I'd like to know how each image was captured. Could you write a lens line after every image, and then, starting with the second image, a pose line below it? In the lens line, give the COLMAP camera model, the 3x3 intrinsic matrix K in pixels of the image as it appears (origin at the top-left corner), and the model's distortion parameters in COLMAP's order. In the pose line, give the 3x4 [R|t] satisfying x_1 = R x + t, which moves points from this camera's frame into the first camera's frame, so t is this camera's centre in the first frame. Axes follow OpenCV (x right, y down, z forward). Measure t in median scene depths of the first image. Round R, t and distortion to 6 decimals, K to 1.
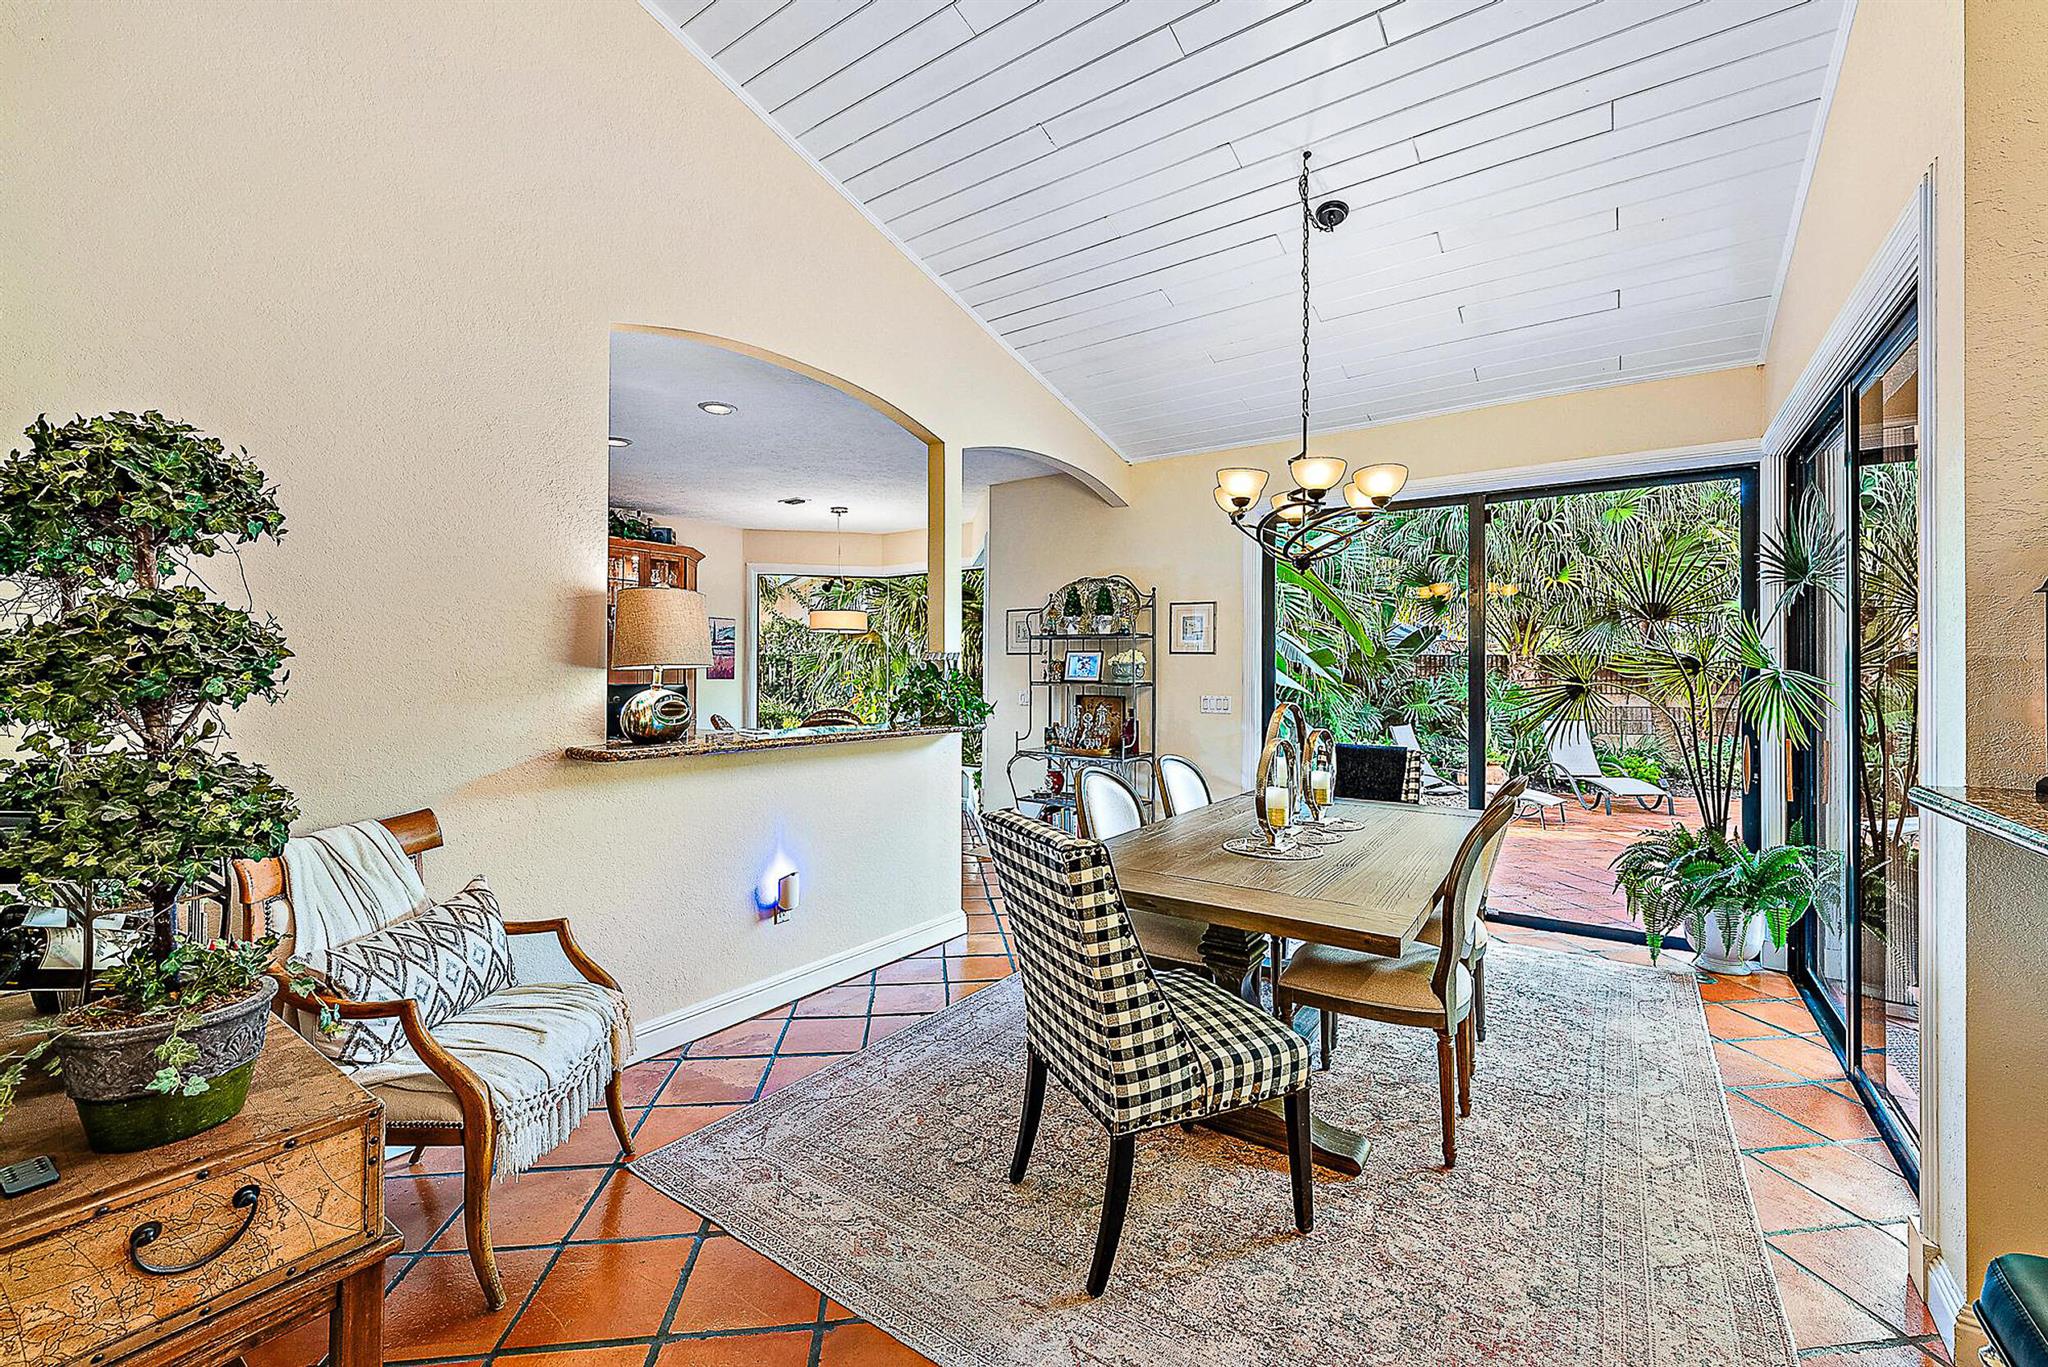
lens RADIAL K [[810.5, 0, 1024.0], [0, 810.5, 683.5], [0, 0, 1]] dist [-0.000152, -0.000013]
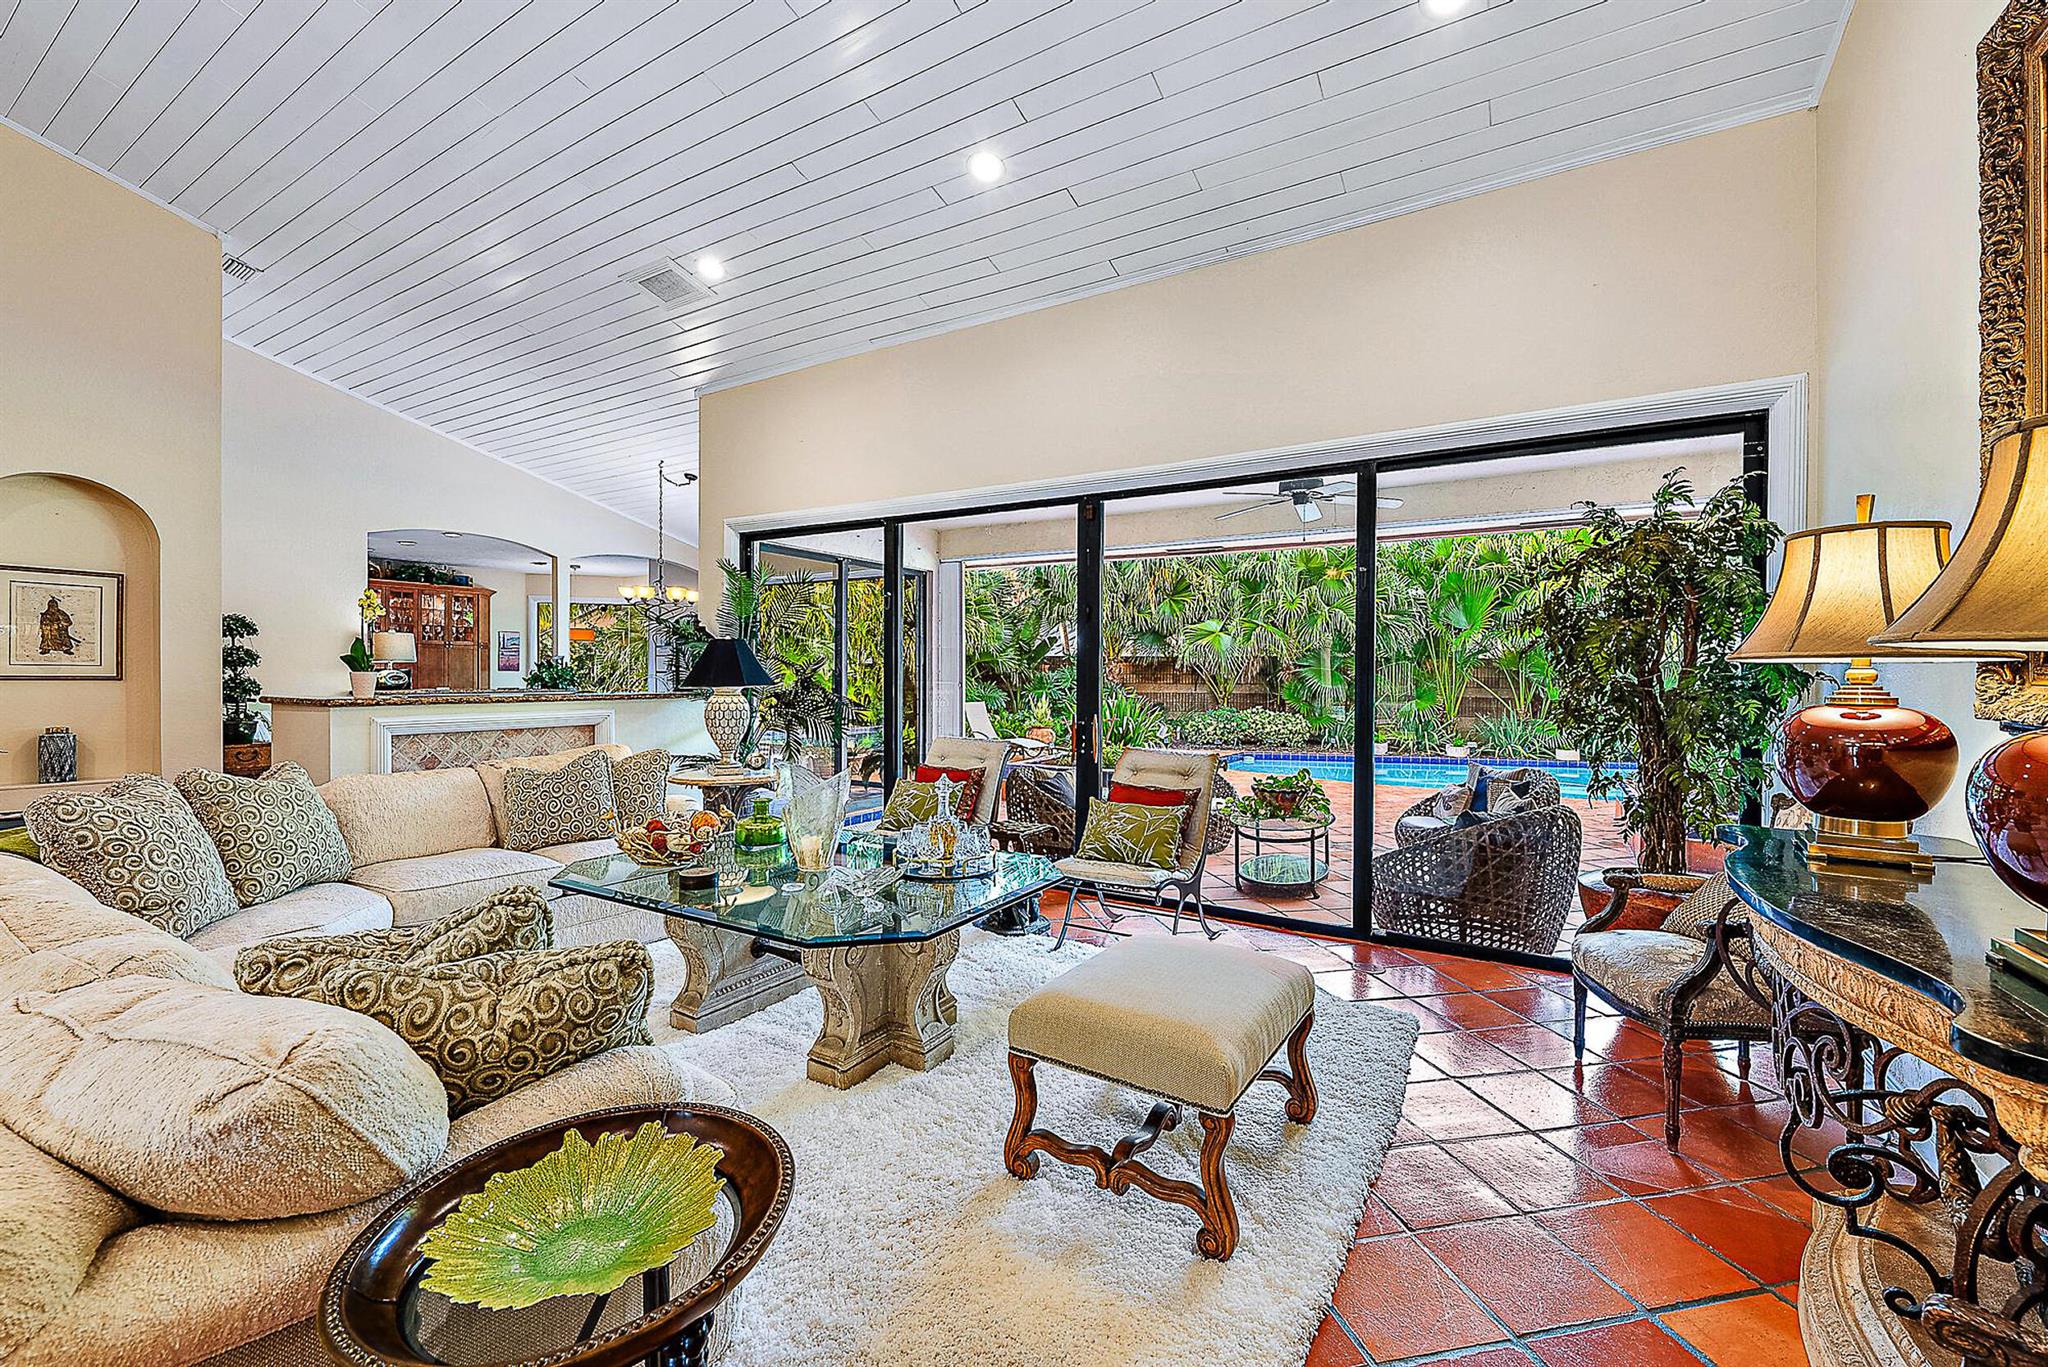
lens RADIAL K [[794.9, 0, 1028.6], [0, 794.9, 679.2], [0, 0, 1]] dist [0.000426, 0.000001]
pose [[0.995320, -0.002483, 0.096597, 0.516936], [0.002916, 0.999986, -0.004343, 0.020400], [-0.096585, 0.004605, 0.995314, -0.671922]]
